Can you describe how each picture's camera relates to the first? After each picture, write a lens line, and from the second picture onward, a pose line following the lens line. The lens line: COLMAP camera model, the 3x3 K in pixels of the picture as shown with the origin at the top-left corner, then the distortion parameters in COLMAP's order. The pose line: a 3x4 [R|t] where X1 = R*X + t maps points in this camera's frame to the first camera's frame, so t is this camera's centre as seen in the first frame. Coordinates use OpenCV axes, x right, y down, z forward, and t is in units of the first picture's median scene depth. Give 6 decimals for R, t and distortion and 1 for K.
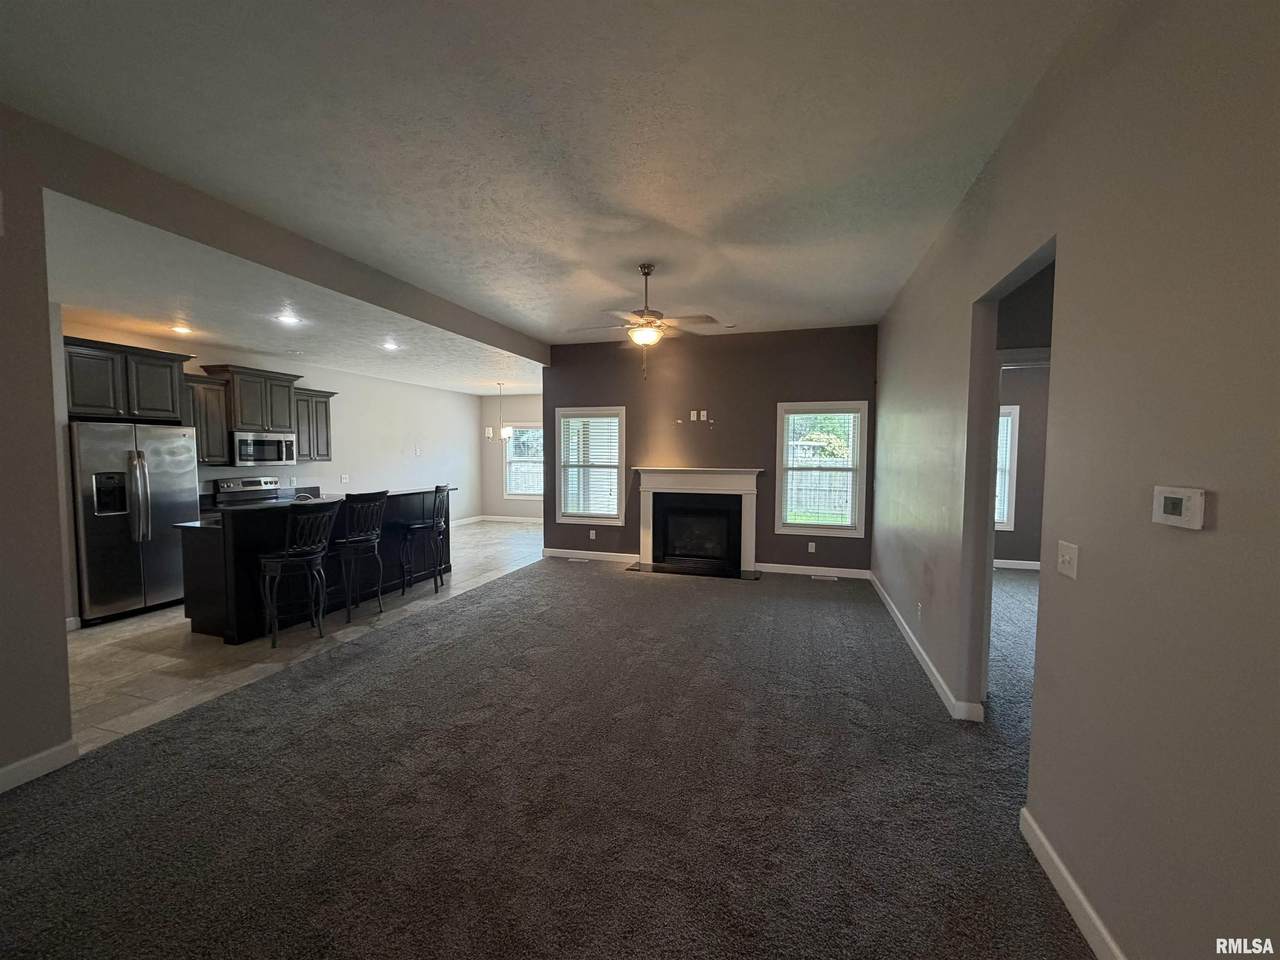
lens RADIAL K [[508.3, 0, 636.8], [0, 508.3, 479.1], [0, 0, 1]] dist [0.000672, 0.000168]
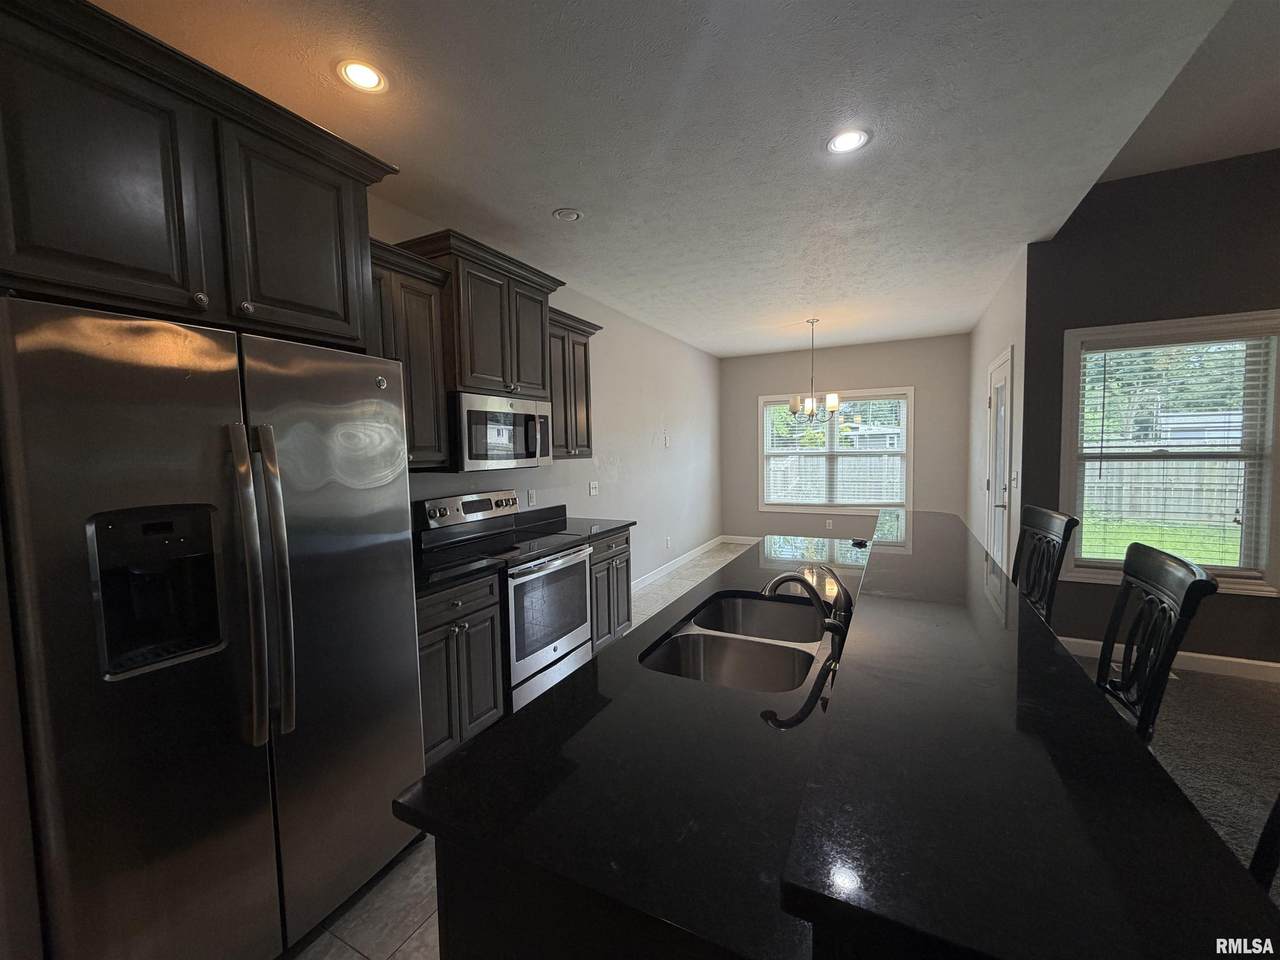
lens RADIAL K [[508.3, 0, 636.8], [0, 508.3, 479.1], [0, 0, 1]] dist [0.000672, 0.000168]
pose [[0.984477, -0.012600, -0.175063, -0.561904], [0.014228, 0.999866, 0.008049, -0.020048], [0.174939, -0.010415, 0.984524, 0.592125]]
